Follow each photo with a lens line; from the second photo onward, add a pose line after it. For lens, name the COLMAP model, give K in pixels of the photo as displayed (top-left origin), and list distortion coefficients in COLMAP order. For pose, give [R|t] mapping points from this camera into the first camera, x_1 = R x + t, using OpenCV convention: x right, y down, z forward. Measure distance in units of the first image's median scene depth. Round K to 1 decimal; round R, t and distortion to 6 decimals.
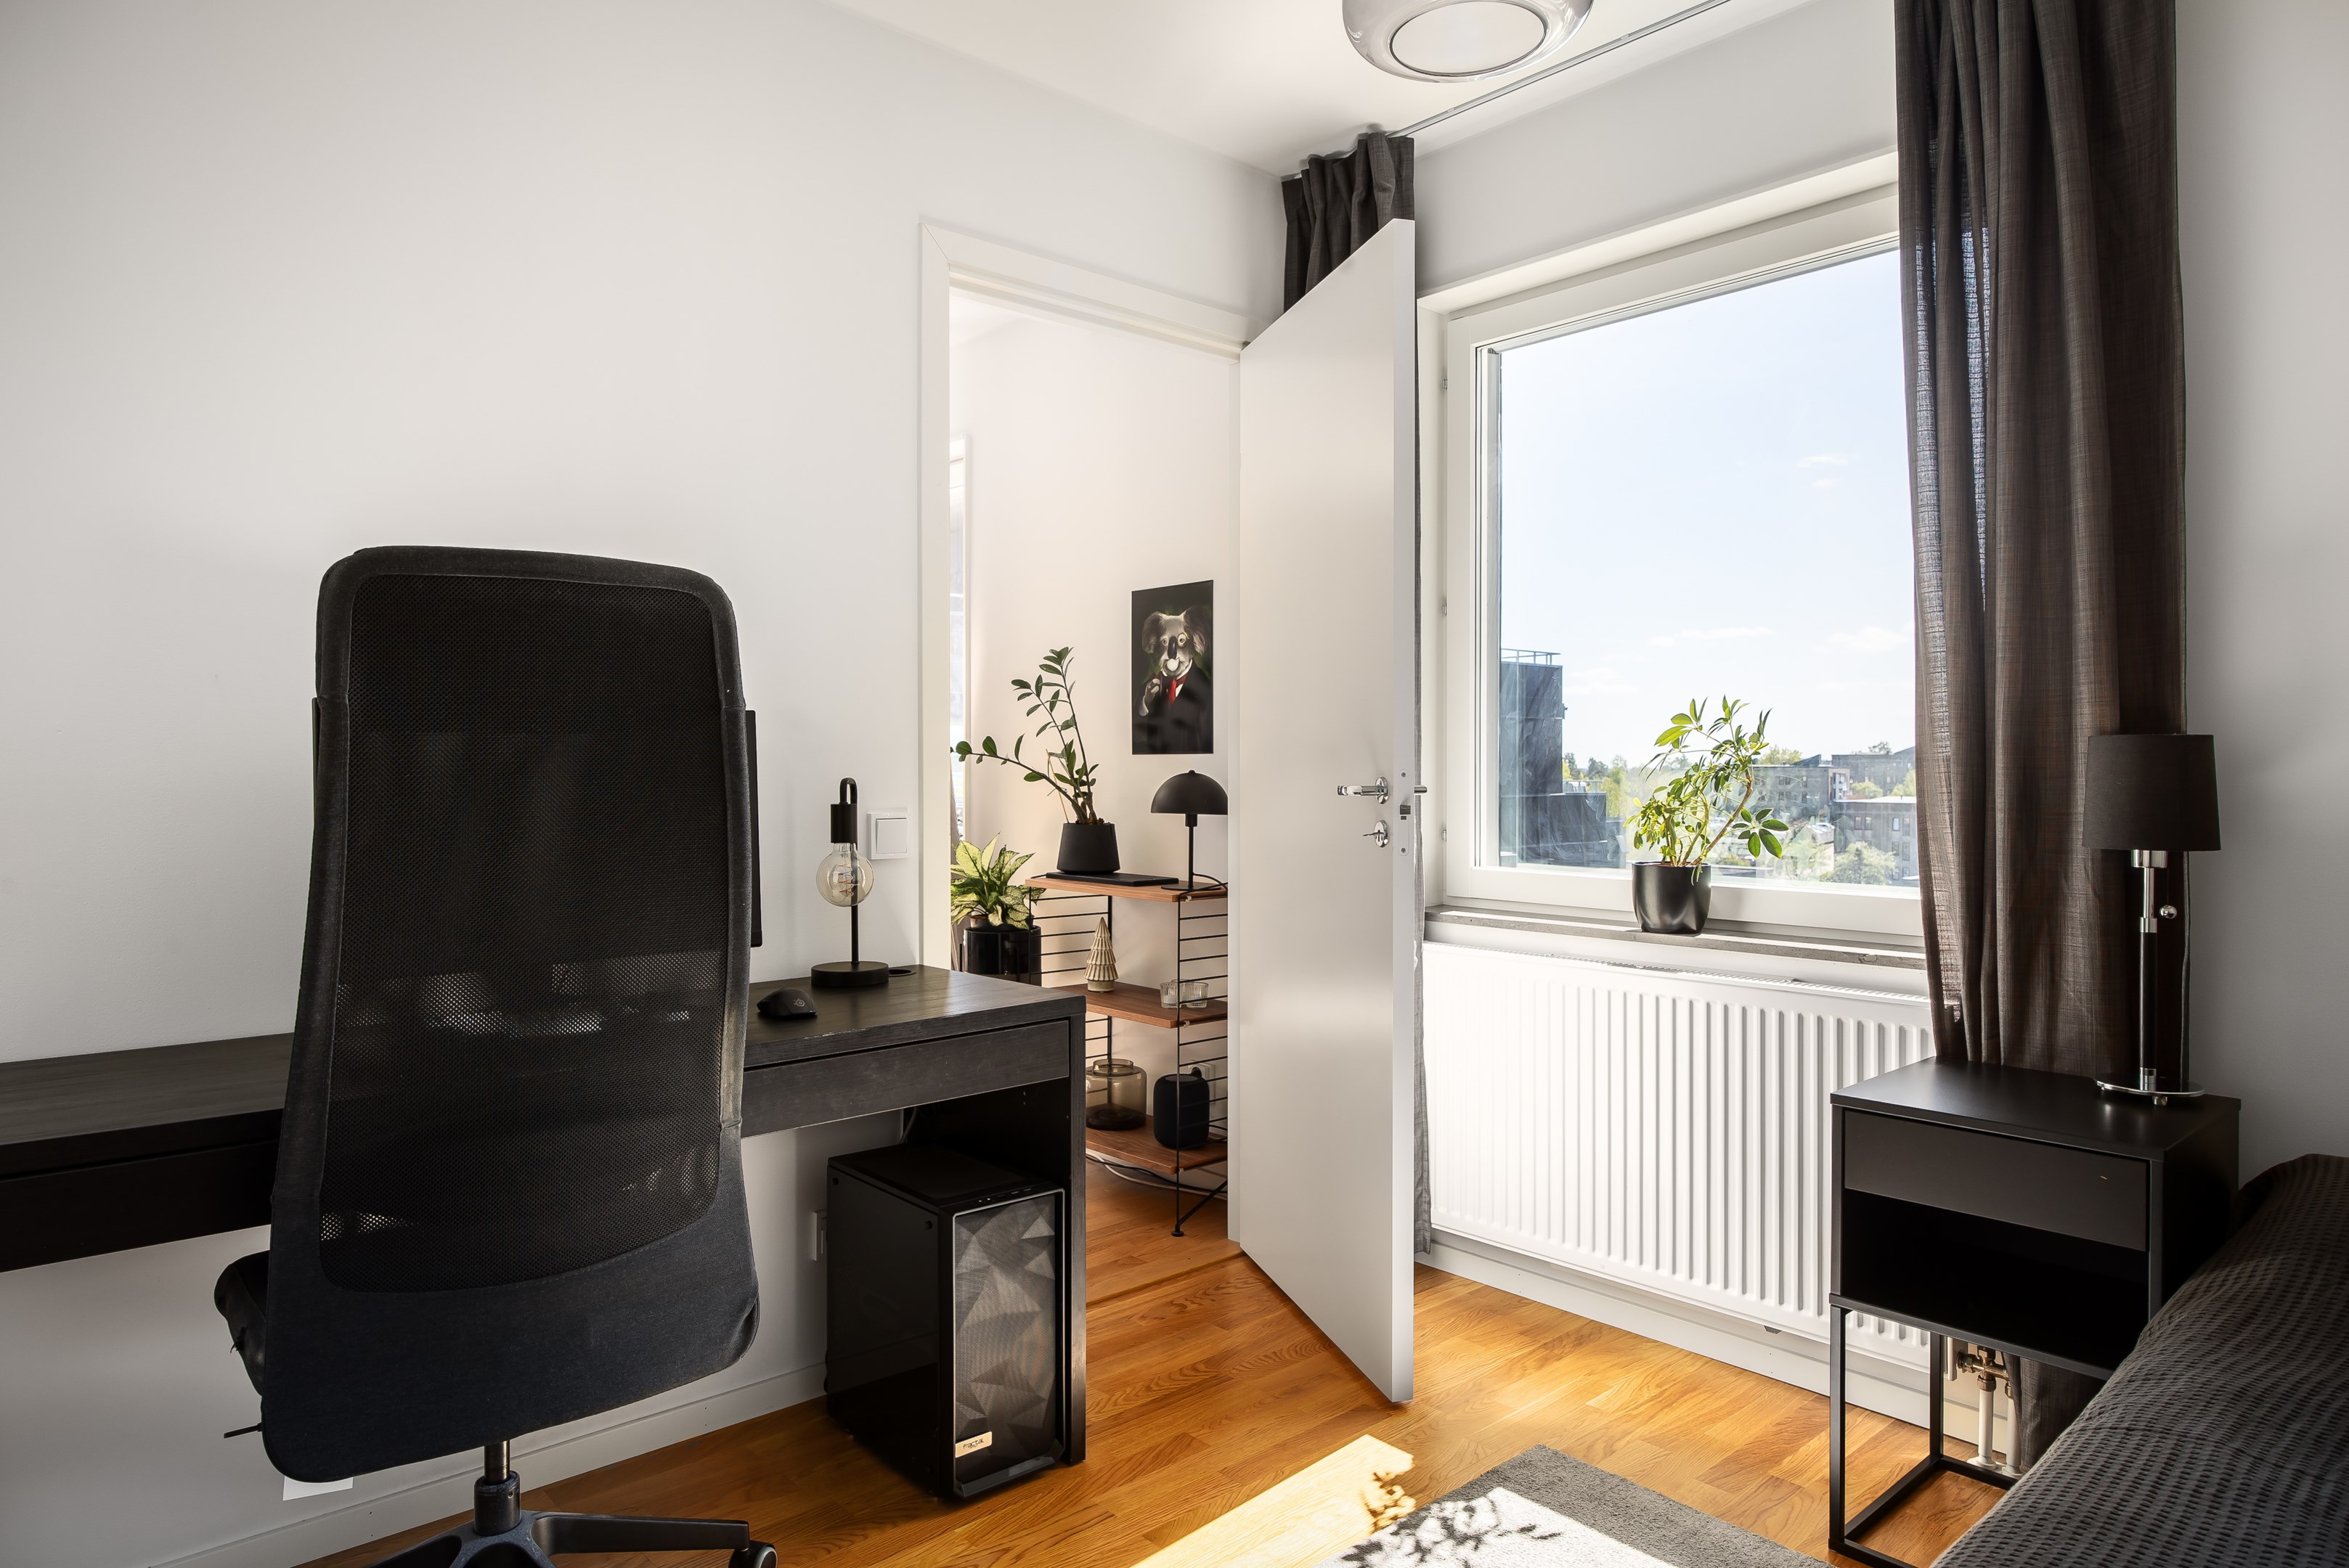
lens RADIAL K [[1447.9, 0, 1176.9], [0, 1447.9, 775.0], [0, 0, 1]] dist [-0.010106, -0.000308]
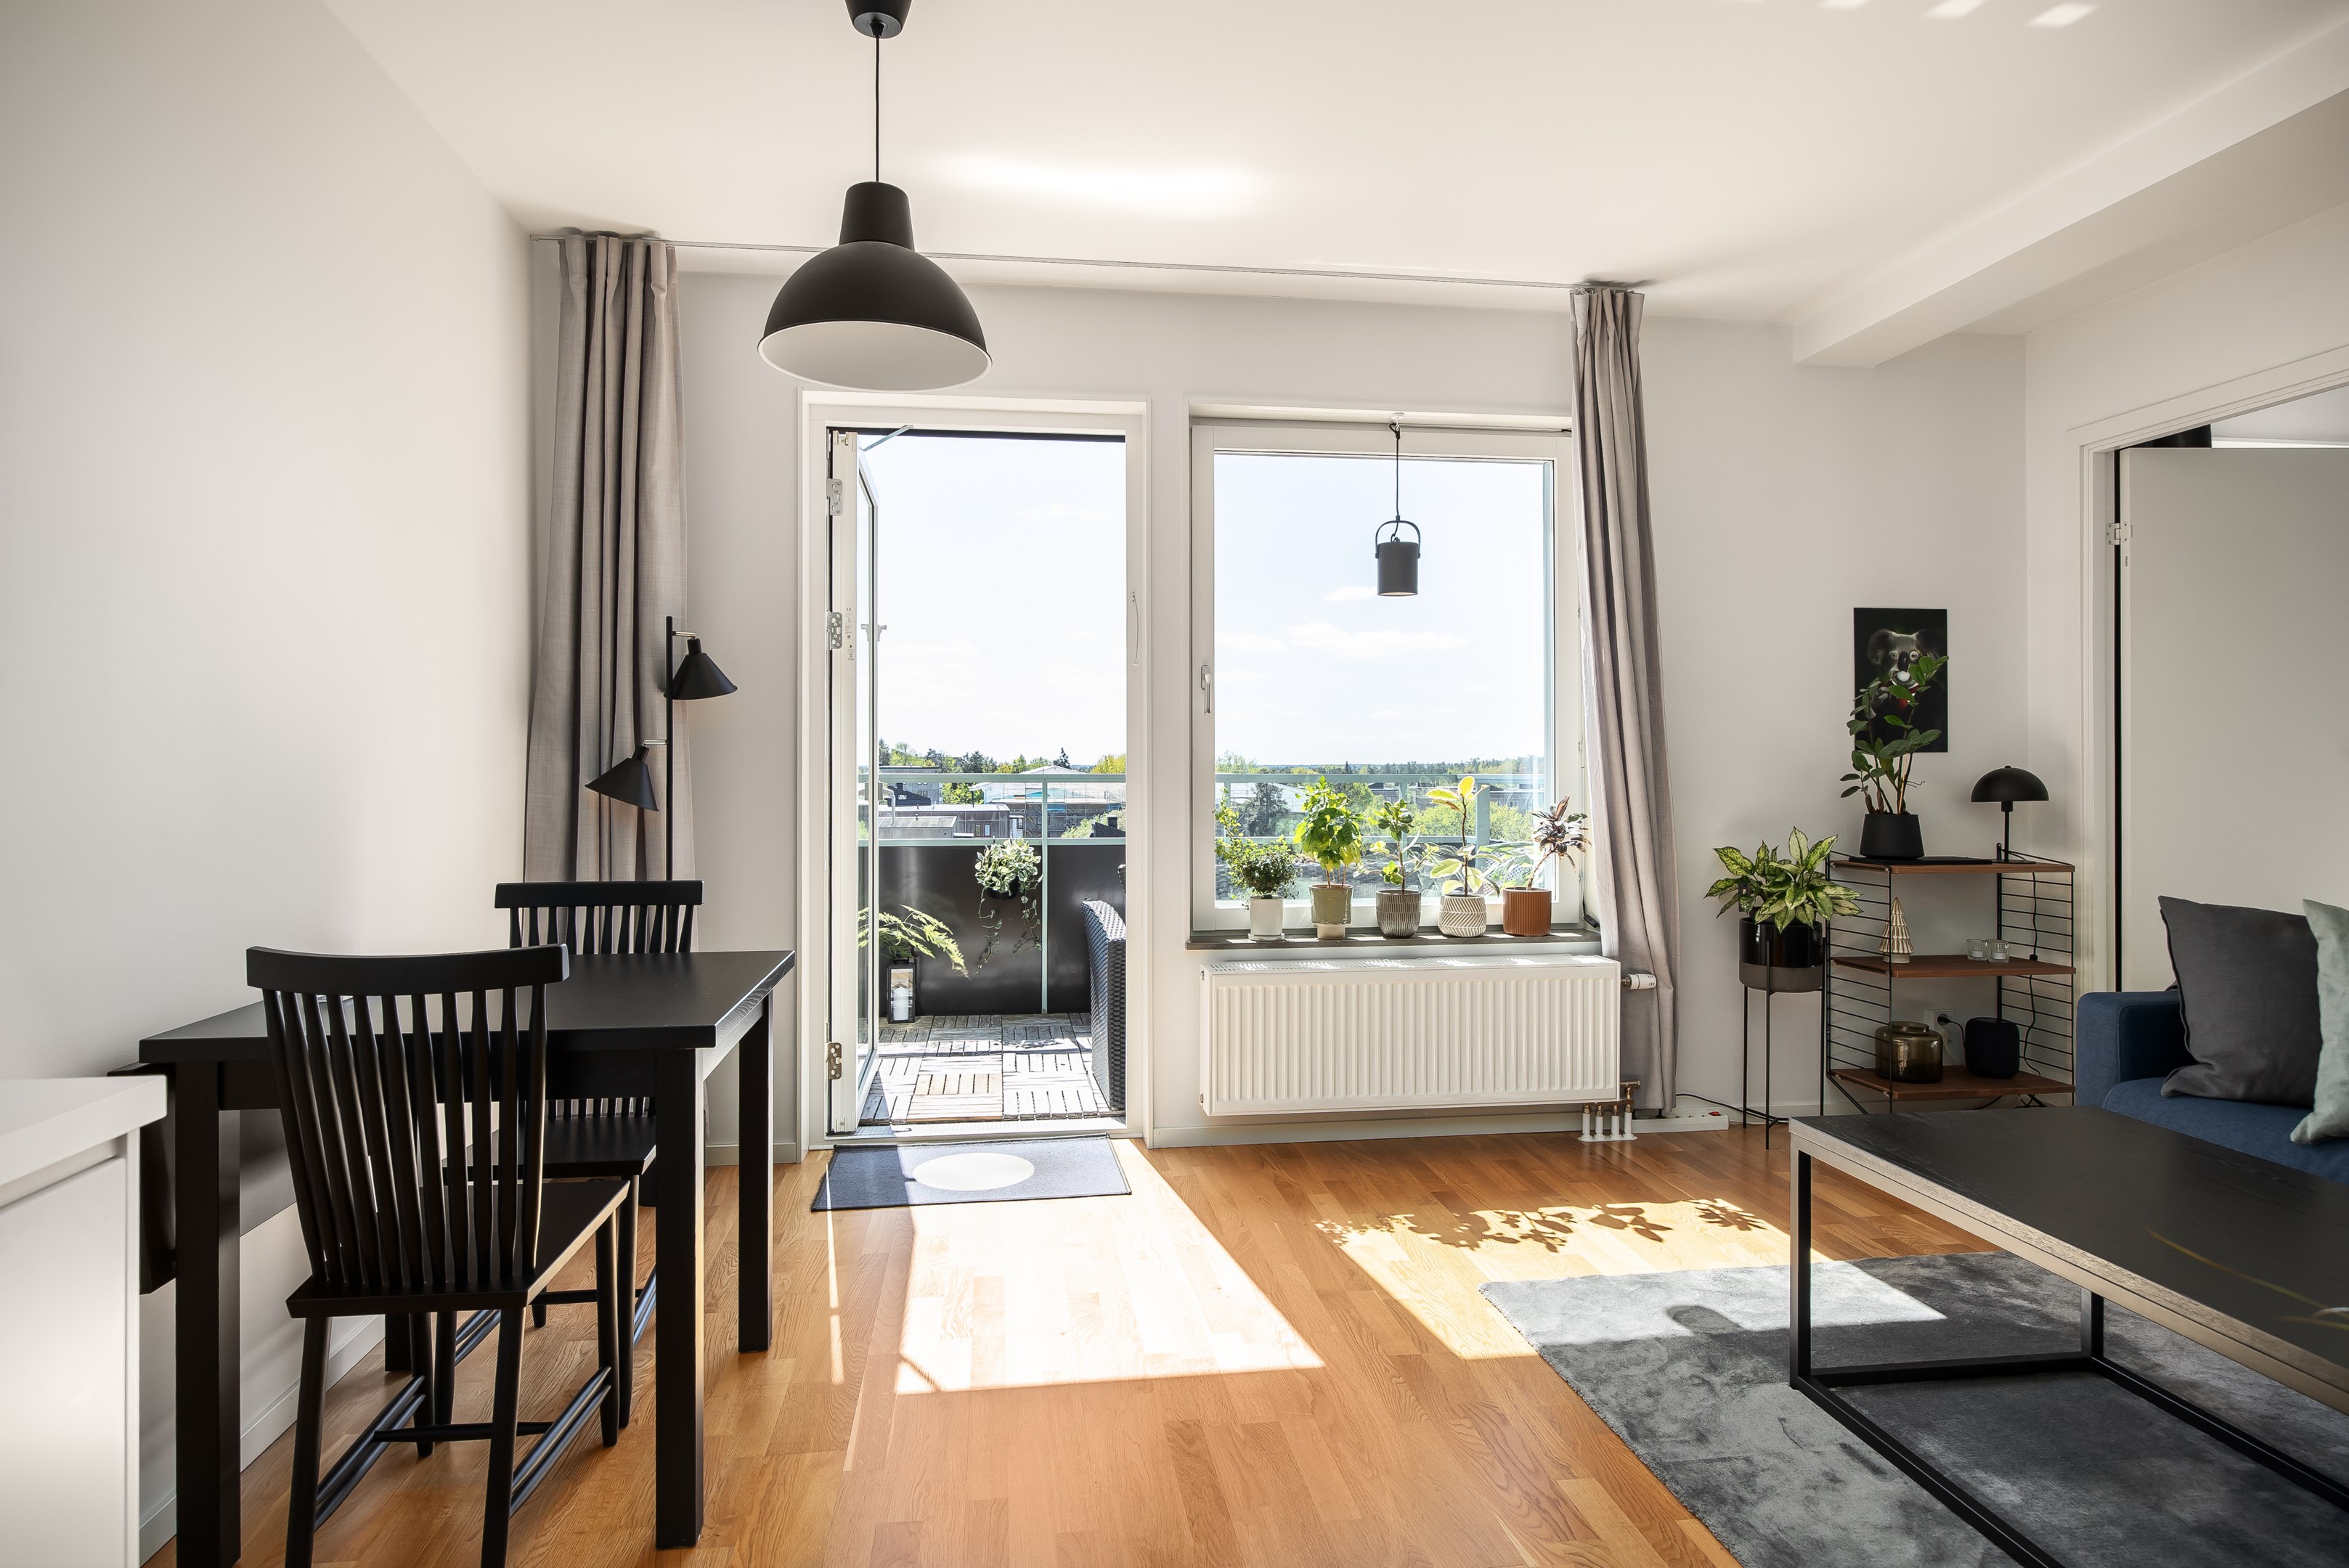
lens RADIAL K [[1325.2, 0, 1126.9], [0, 1325.2, 765.2], [0, 0, 1]] dist [-0.005769, -0.002342]
pose [[0.573260, 0.002409, 0.819370, -1.243524], [0.002333, 0.999987, -0.004573, -0.000742], [-0.819370, 0.004533, 0.573247, 0.903969]]
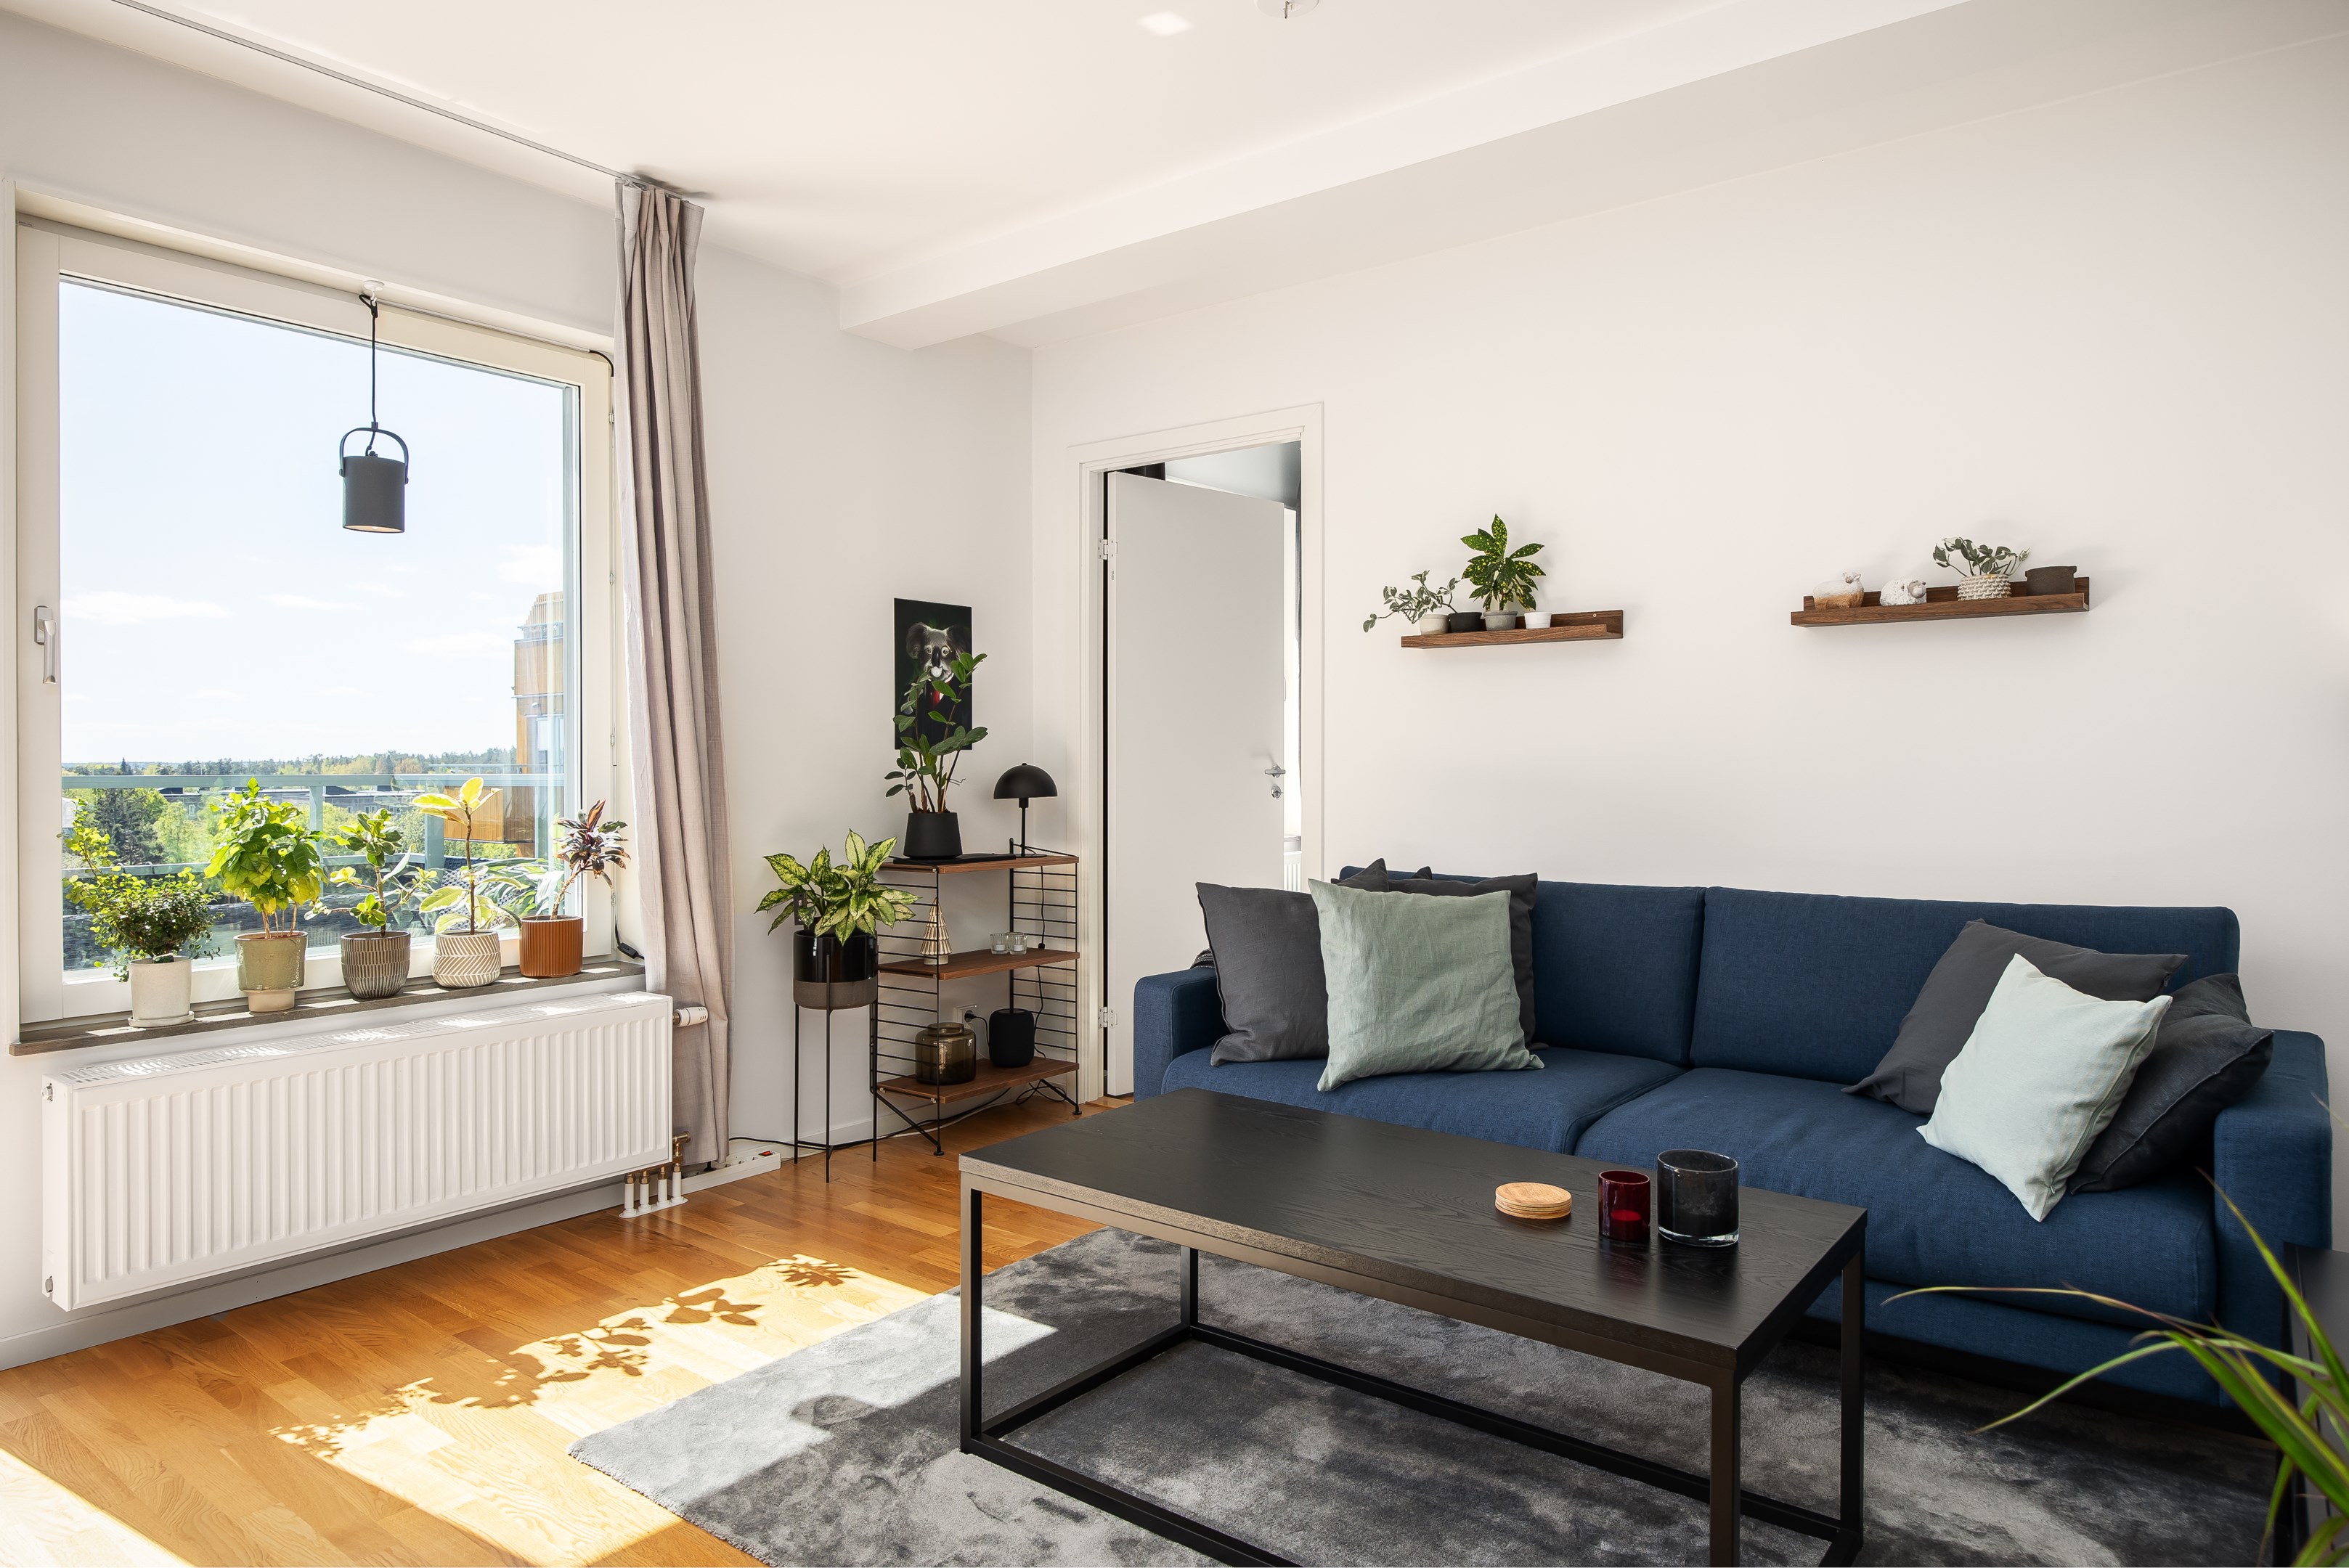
lens RADIAL K [[1447.9, 0, 1188.1], [0, 1447.9, 769.0], [0, 0, 1]] dist [-0.010106, -0.000308]
pose [[-0.192322, -0.001742, 0.981330, -1.173473], [0.005269, 0.999982, 0.002807, -0.001176], [-0.981318, 0.005710, -0.192310, 1.027822]]
